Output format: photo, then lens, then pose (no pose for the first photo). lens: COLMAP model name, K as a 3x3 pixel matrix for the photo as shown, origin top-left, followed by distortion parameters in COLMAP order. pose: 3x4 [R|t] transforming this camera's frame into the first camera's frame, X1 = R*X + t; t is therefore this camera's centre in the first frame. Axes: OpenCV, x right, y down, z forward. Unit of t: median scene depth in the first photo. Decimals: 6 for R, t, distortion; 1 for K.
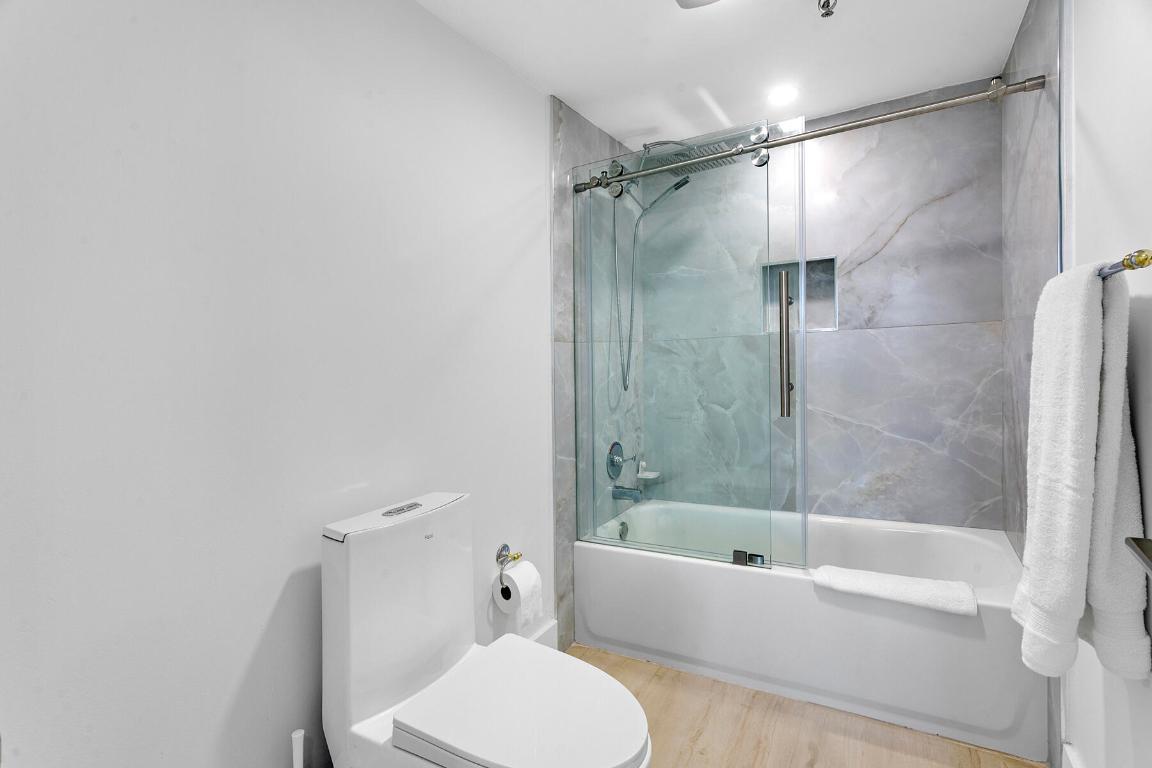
lens RADIAL K [[560.7, 0, 579.4], [0, 560.7, 375.4], [0, 0, 1]] dist [-0.001108, 0.000234]
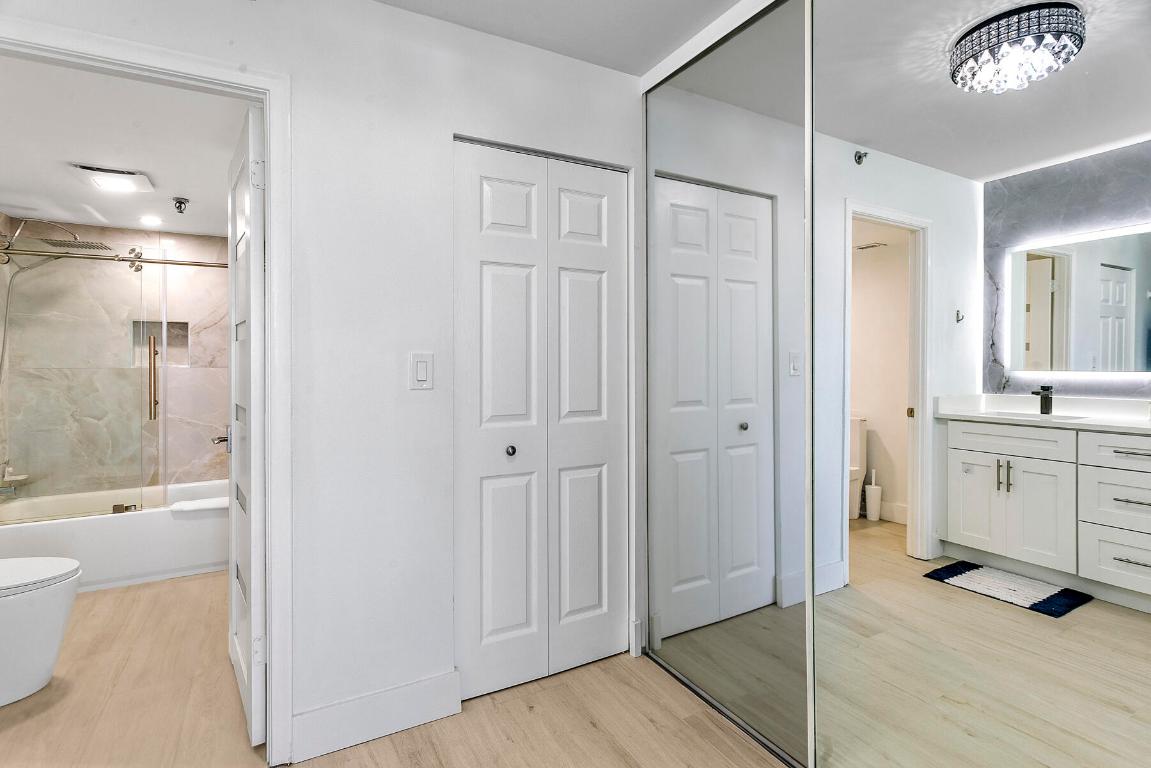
lens RADIAL K [[557.8, 0, 597.6], [0, 557.8, 381.3], [0, 0, 1]] dist [-0.000104, -0.000460]
pose [[0.506694, 0.010087, 0.862067, -0.308167], [0.005175, 0.999878, -0.014741, -0.009693], [-0.862111, 0.011931, 0.506580, -0.773232]]
